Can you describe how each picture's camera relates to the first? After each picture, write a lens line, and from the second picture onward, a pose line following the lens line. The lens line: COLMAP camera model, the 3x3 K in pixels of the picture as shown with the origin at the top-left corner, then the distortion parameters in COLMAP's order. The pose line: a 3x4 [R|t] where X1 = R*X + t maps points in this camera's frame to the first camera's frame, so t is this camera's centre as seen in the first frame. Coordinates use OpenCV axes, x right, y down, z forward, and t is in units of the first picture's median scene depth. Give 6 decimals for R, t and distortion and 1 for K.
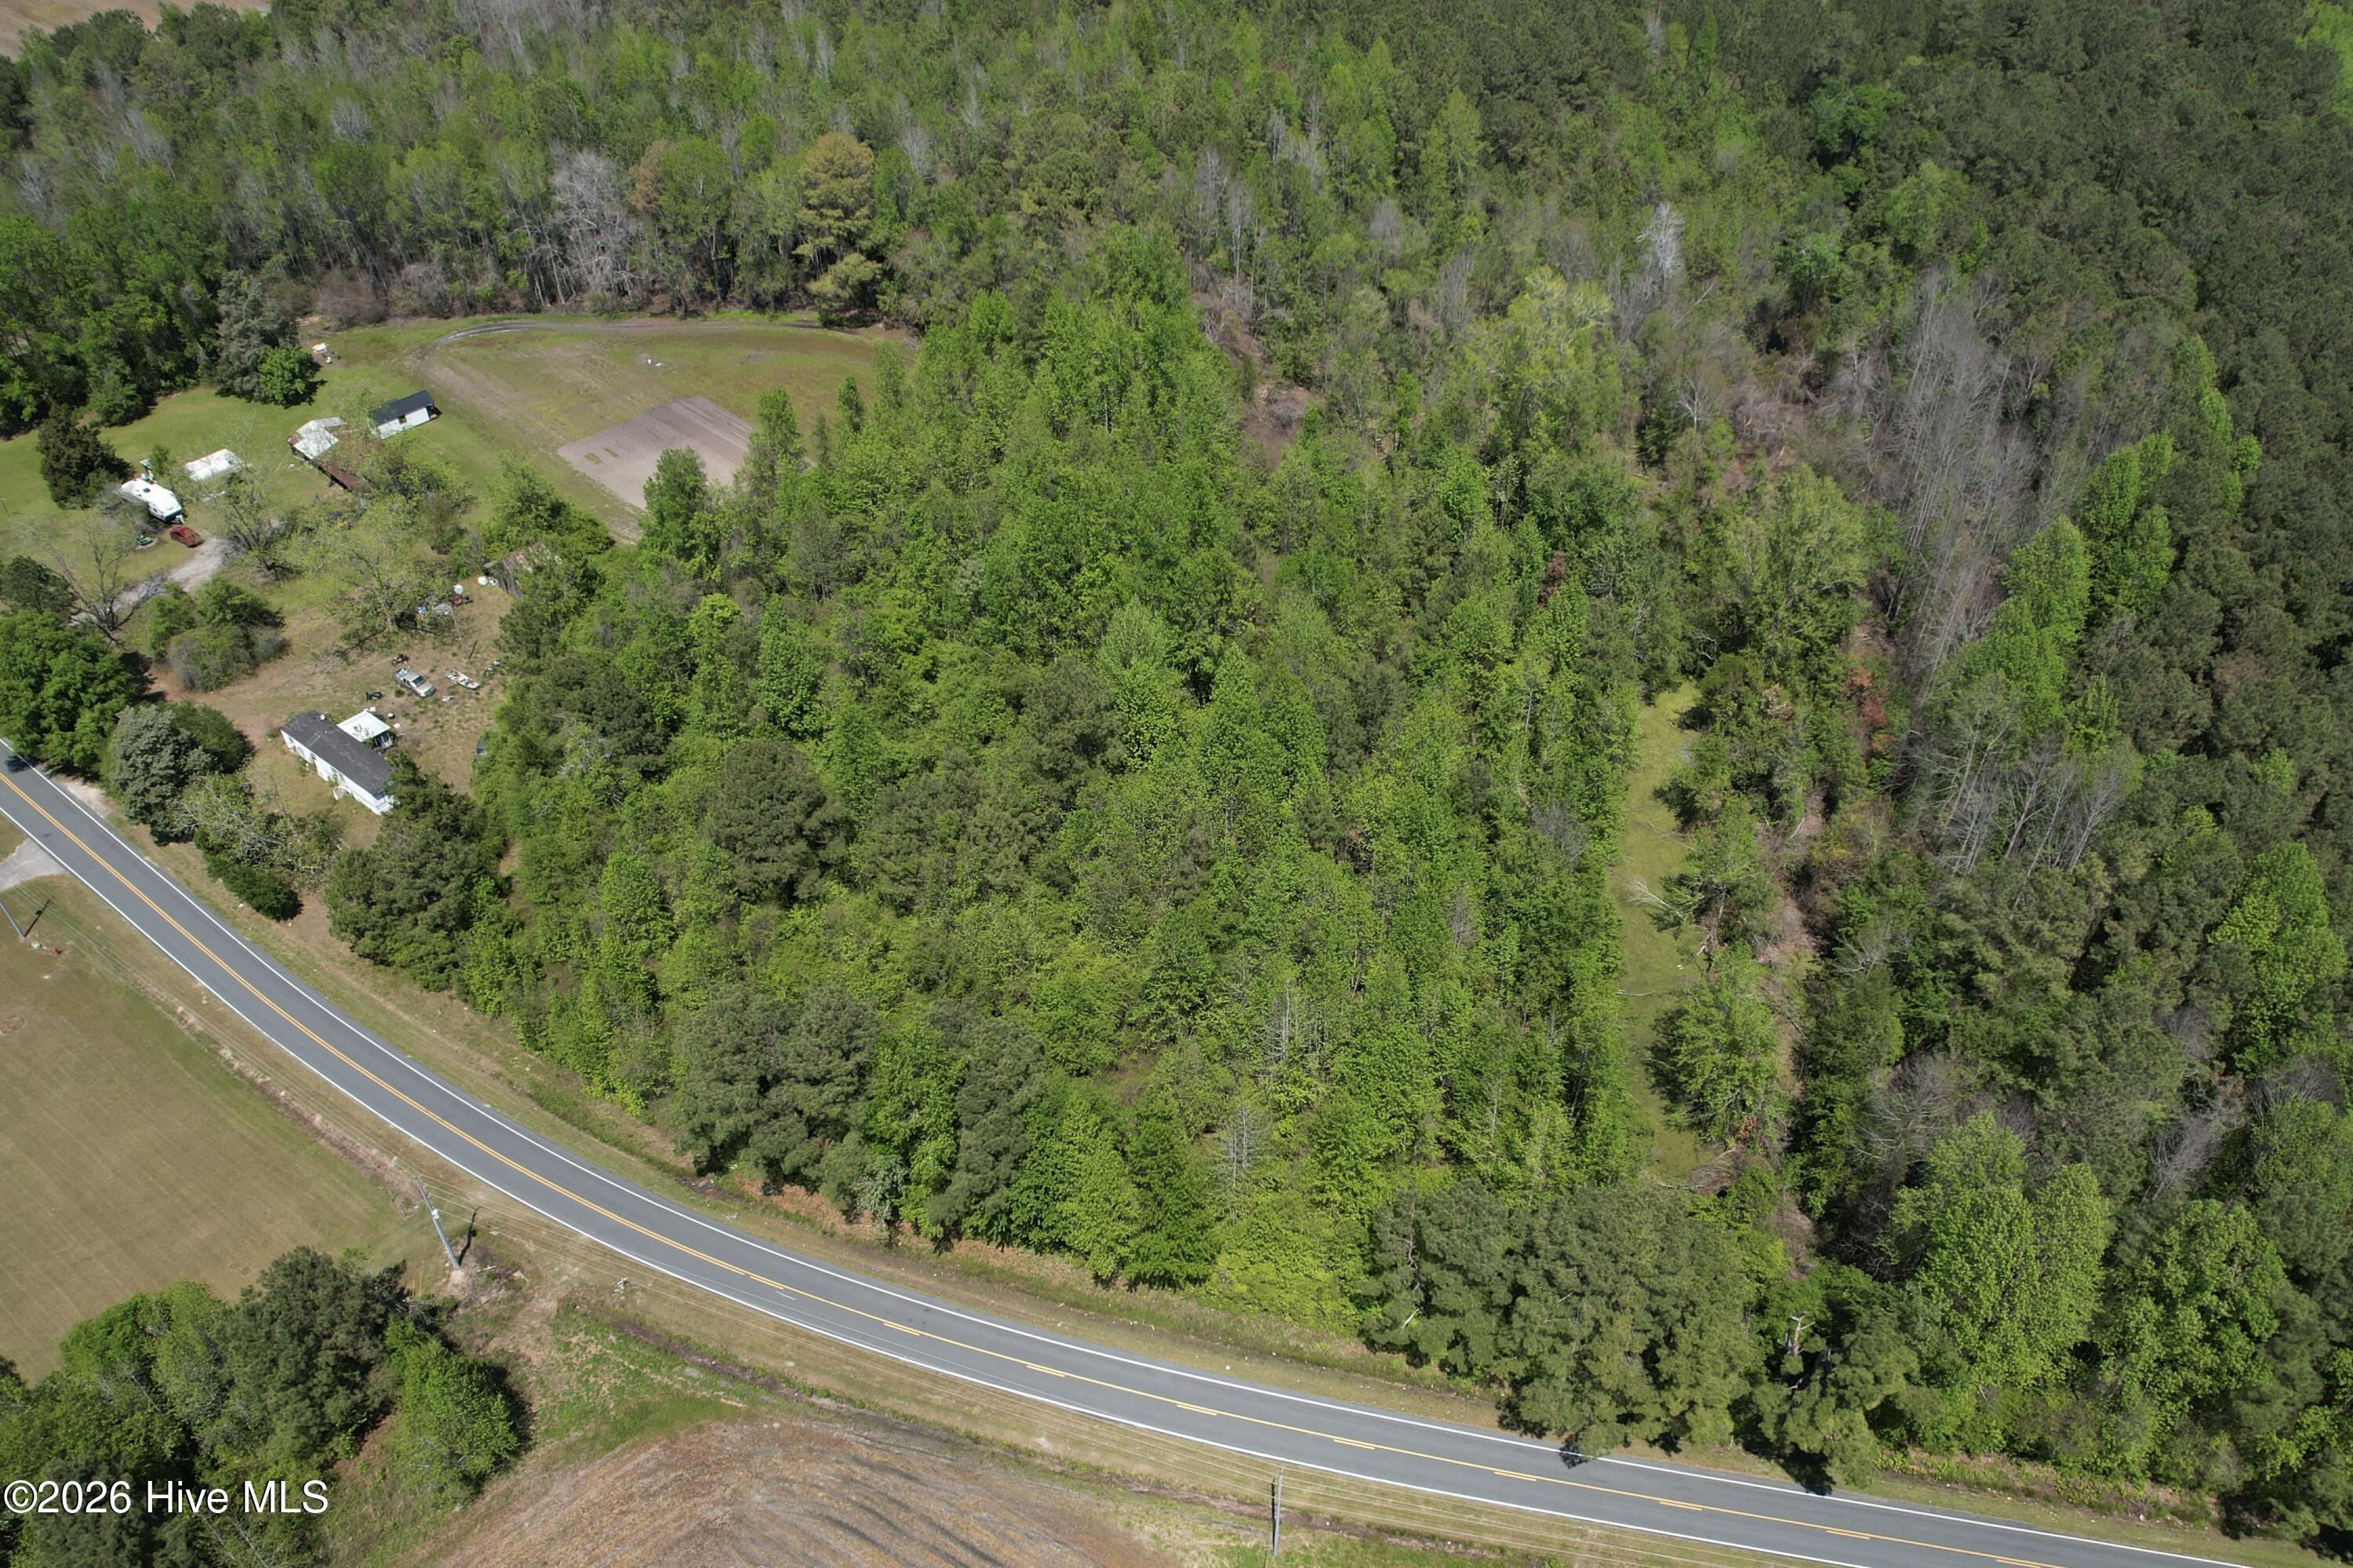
lens RADIAL K [[1752.7, 0, 1195.9], [0, 1752.7, 924.4], [0, 0, 1]] dist [-0.061139, 0.046736]
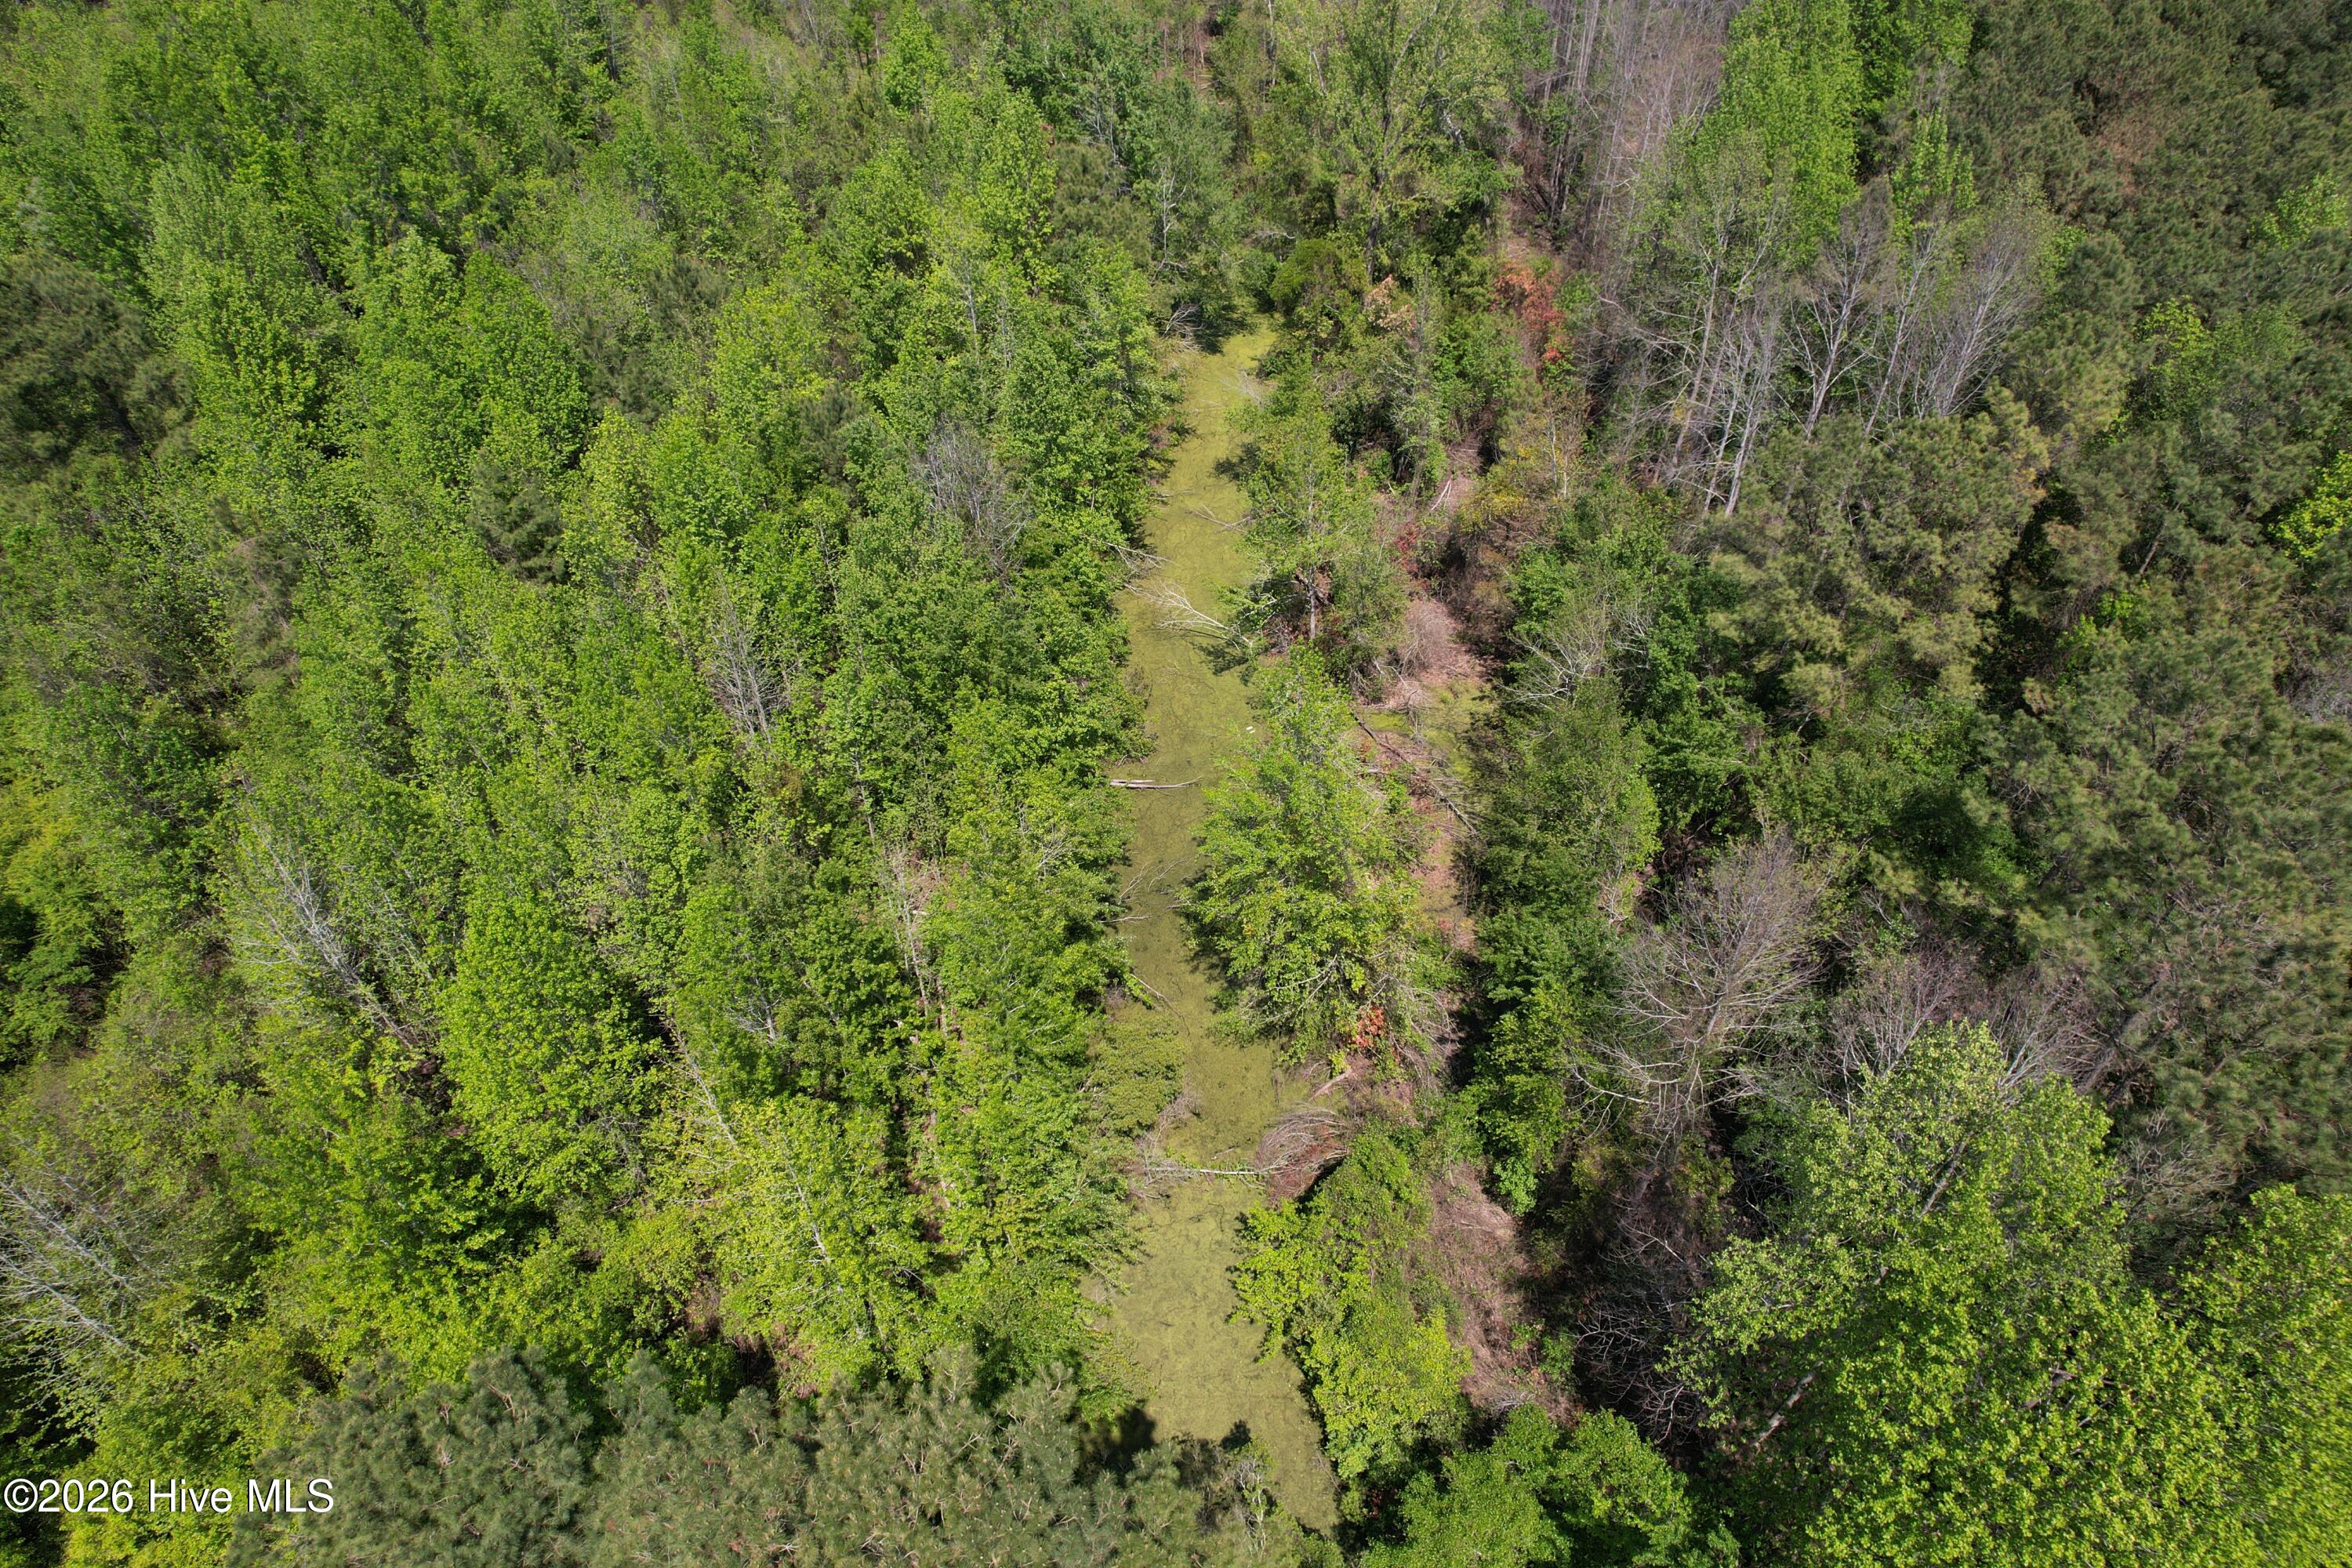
lens RADIAL K [[1451.9, 0, 1169.7], [0, 1451.9, 753.3], [0, 0, 1]] dist [-0.025364, 0.005772]
pose [[0.990454, -0.099350, 0.095549, 0.228516], [0.100544, 0.994902, -0.007755, 0.036592], [-0.094292, 0.017288, 0.995394, 0.592826]]
